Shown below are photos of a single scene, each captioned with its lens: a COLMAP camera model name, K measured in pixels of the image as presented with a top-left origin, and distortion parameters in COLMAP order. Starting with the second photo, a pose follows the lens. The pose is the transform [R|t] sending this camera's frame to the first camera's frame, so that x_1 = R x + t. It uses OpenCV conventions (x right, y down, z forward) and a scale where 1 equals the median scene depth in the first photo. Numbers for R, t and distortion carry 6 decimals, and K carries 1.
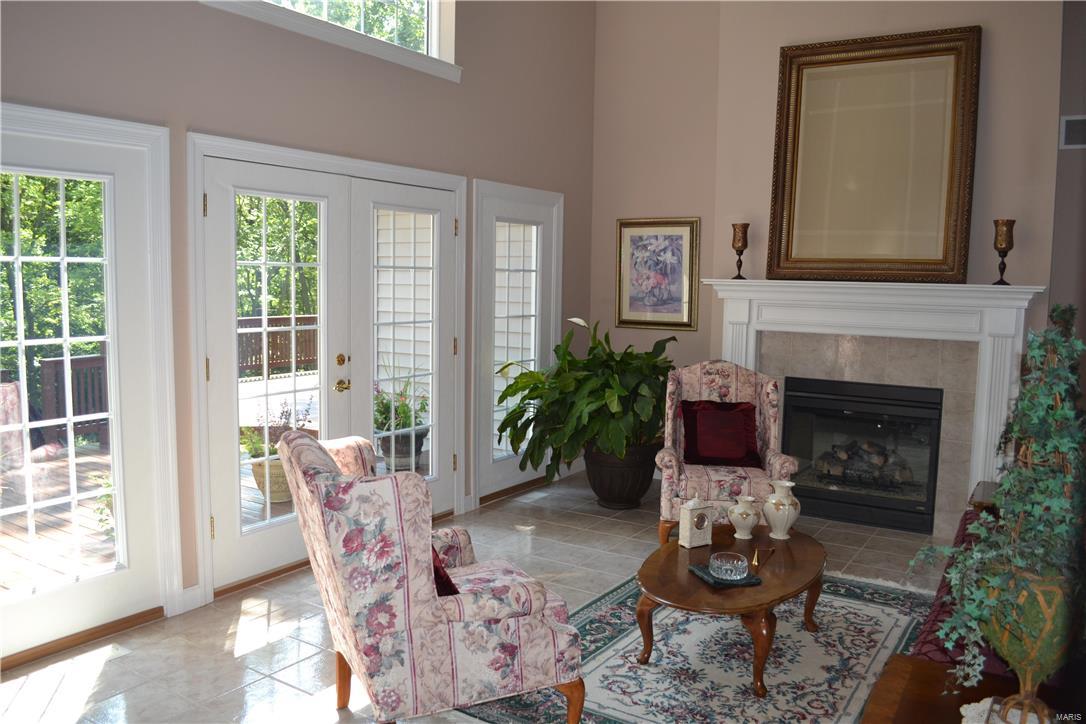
lens RADIAL K [[860.0, 0, 536.5], [0, 860.0, 363.4], [0, 0, 1]] dist [-0.076877, -0.001573]
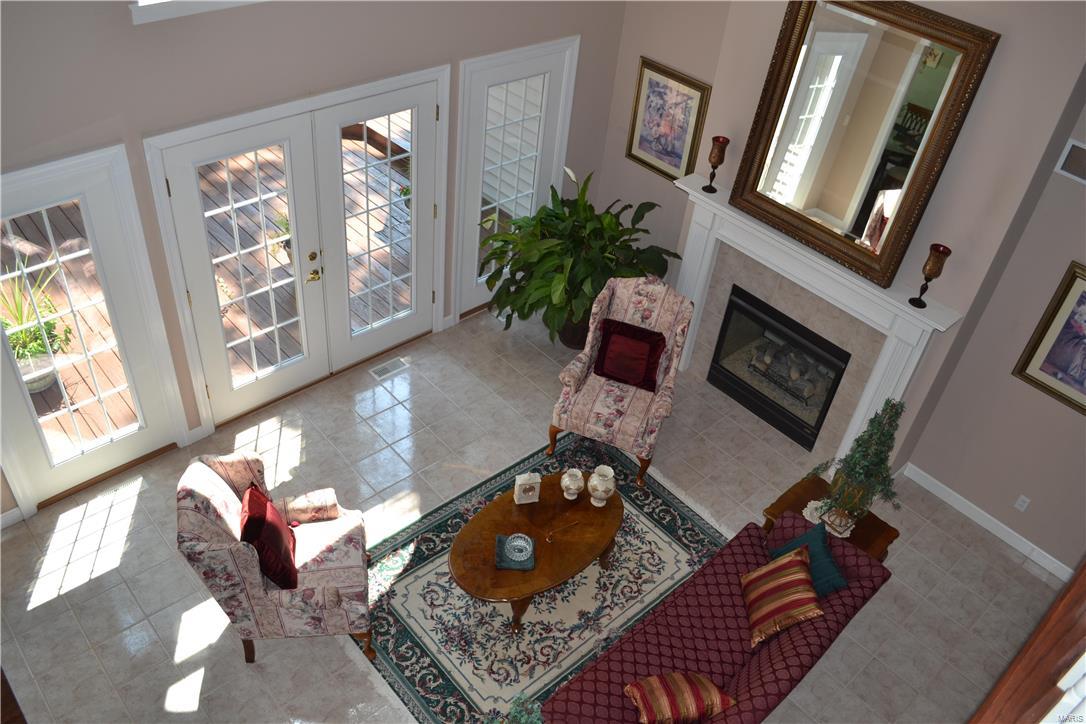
lens RADIAL K [[860.0, 0, 537.1], [0, 860.0, 359.5], [0, 0, 1]] dist [-0.076877, -0.001573]
pose [[0.964170, 0.216574, -0.153207, 0.281822], [-0.099560, 0.830707, 0.547736, -0.552429], [0.245895, -0.512857, 0.822504, 0.008399]]
